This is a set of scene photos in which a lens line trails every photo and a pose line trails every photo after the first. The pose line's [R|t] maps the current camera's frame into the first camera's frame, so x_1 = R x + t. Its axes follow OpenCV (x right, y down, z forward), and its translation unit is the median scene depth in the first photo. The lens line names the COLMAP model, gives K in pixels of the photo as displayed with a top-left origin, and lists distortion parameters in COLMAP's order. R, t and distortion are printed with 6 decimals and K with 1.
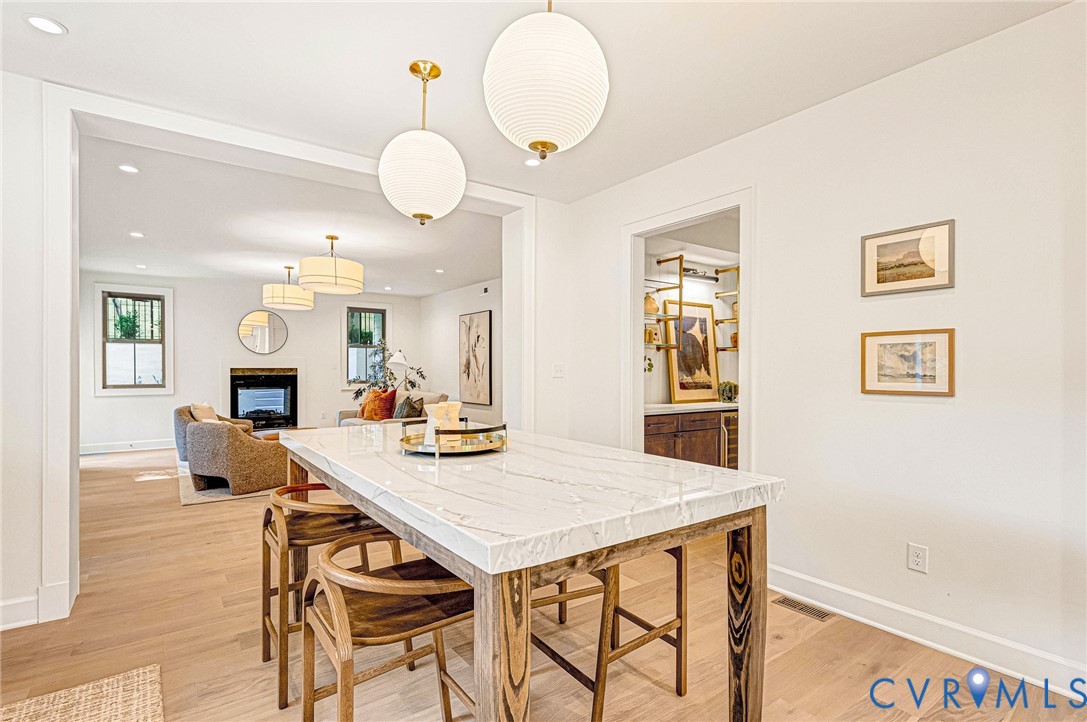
lens RADIAL K [[518.0, 0, 536.1], [0, 518.0, 372.1], [0, 0, 1]] dist [0.010653, -0.002027]
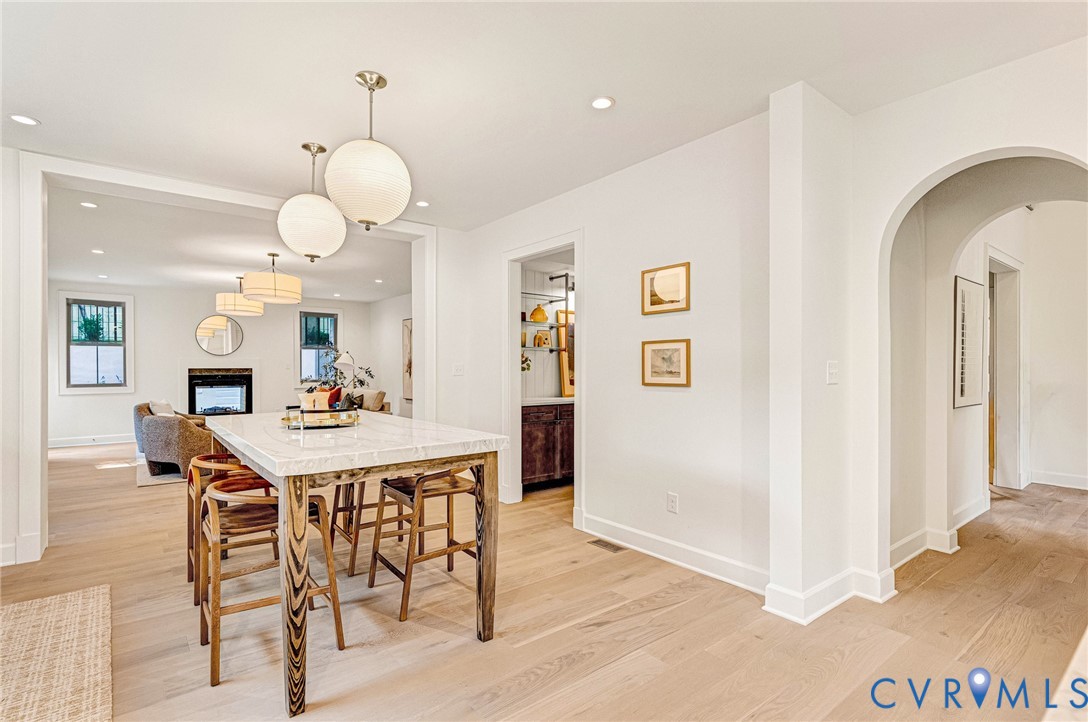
lens RADIAL K [[518.5, 0, 534.9], [0, 518.5, 368.4], [0, 0, 1]] dist [0.010653, -0.002027]
pose [[0.999286, -0.003507, 0.037612, 0.197710], [0.003695, 0.999981, -0.004940, 0.001237], [-0.037593, 0.005075, 0.999280, -0.239290]]
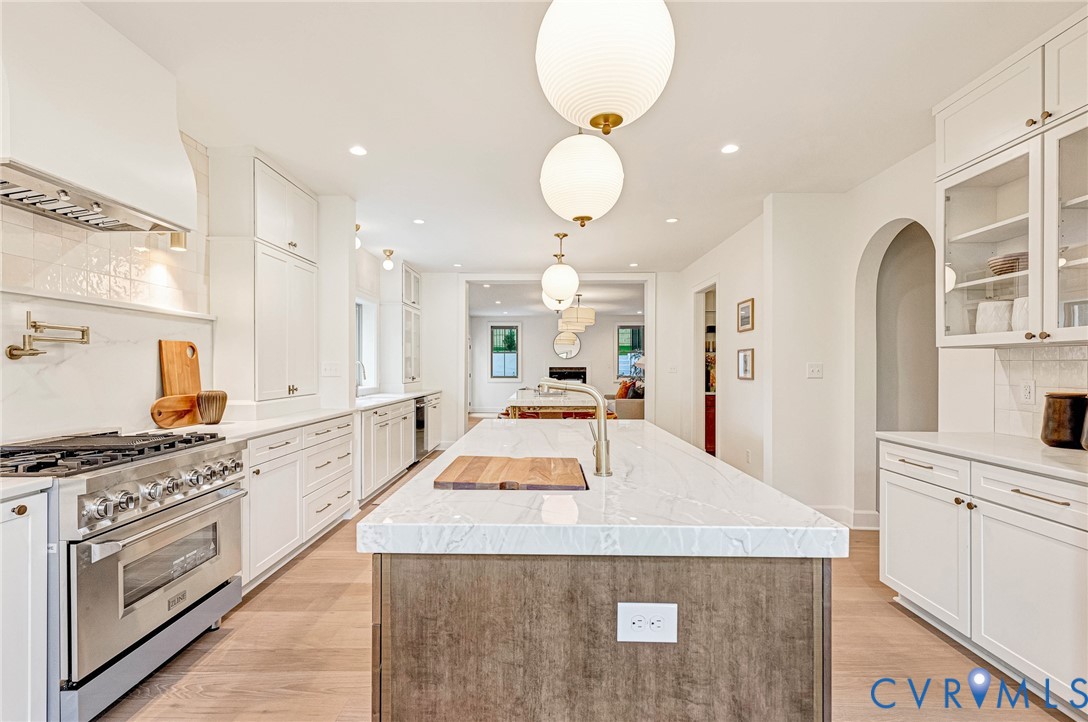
lens RADIAL K [[518.5, 0, 536.1], [0, 518.5, 366.7], [0, 0, 1]] dist [0.010653, -0.002027]
pose [[0.796635, -0.000909, -0.604460, 0.835955], [-0.004437, 0.999963, -0.007351, 0.007330], [0.604444, 0.008538, 0.796602, -0.763397]]
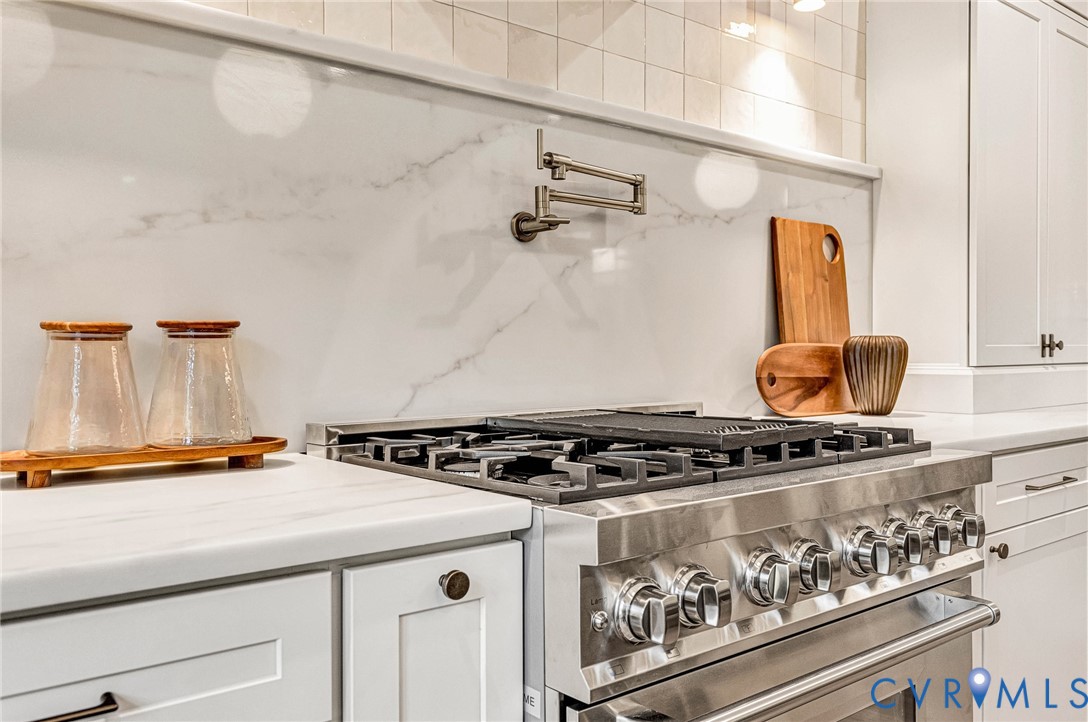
lens RADIAL K [[898.7, 0, 544.3], [0, 898.7, 362.0], [0, 0, 1]] dist [0.013386, -0.002854]
pose [[0.058530, 0.011441, -0.998220, 0.517596], [-0.007680, 0.999910, 0.011010, 0.053903], [0.998256, 0.007022, 0.058613, -0.672293]]
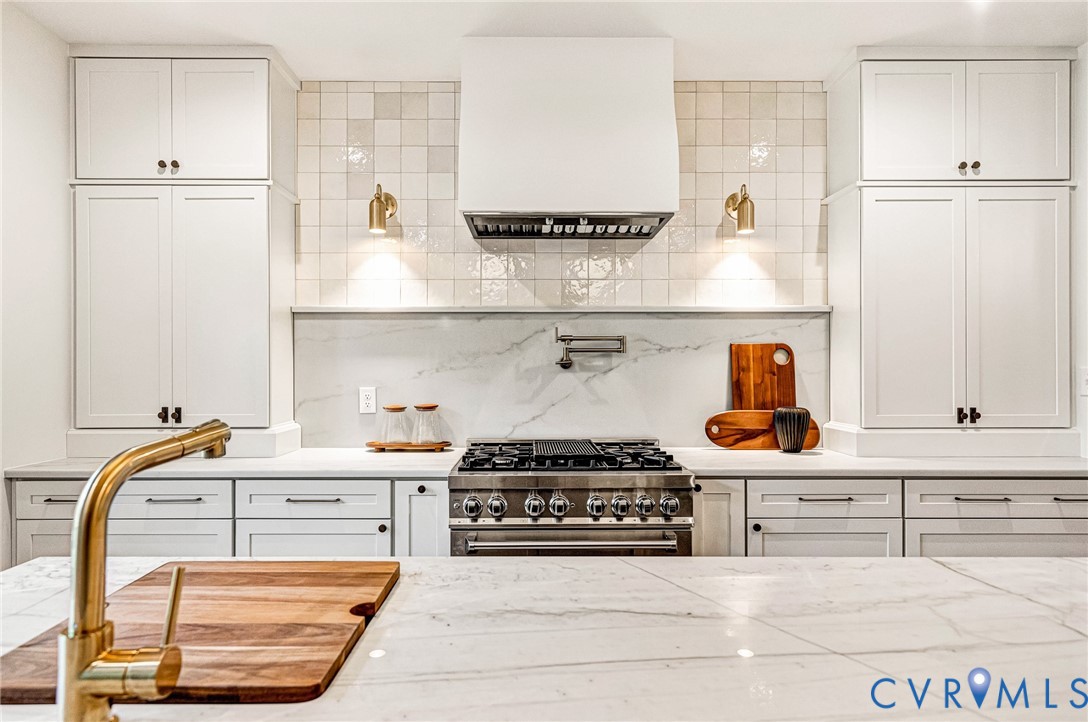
lens RADIAL K [[613.2, 0, 542.1], [0, 613.2, 364.3], [0, 0, 1]] dist [0.020567, 0.000014]
pose [[-0.580180, -0.008205, -0.814447, 0.698135], [-0.008315, 0.999957, -0.004151, -0.004153], [0.814446, 0.004364, -0.580223, -0.237542]]
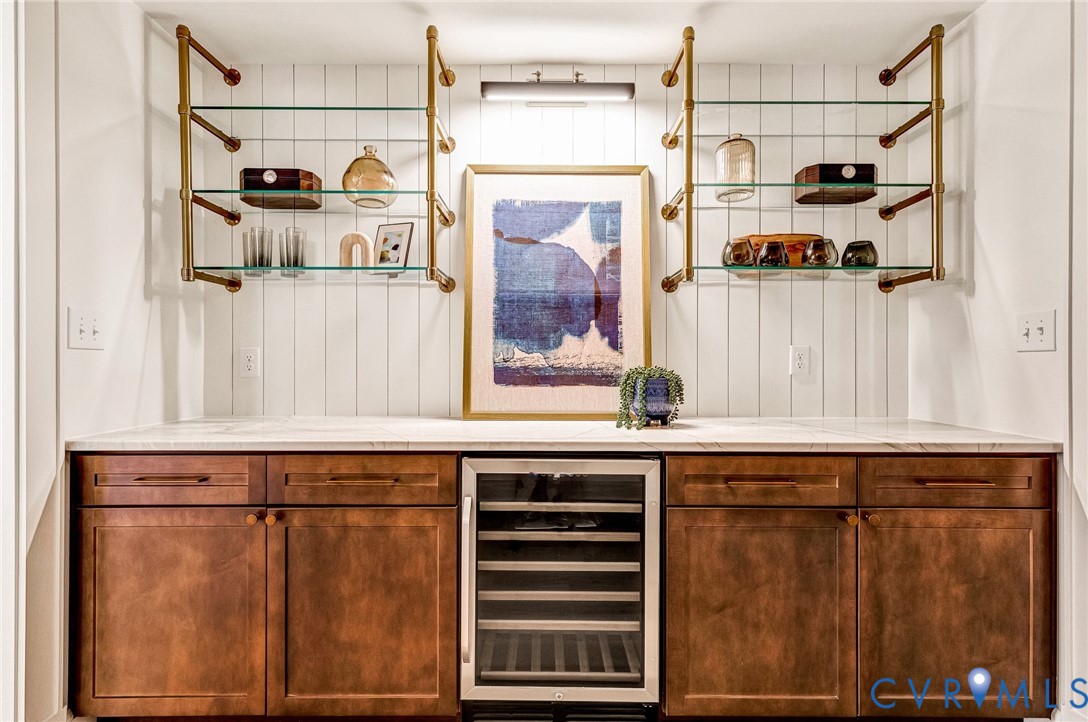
lens RADIAL K [[518.5, 0, 543.3], [0, 518.5, 359.9], [0, 0, 1]] dist [0.010653, -0.002027]
pose [[0.805896, -0.002100, -0.592053, 0.678851], [-0.002307, 0.999975, -0.006687, 0.021873], [0.592053, 0.006755, 0.805871, 0.871479]]
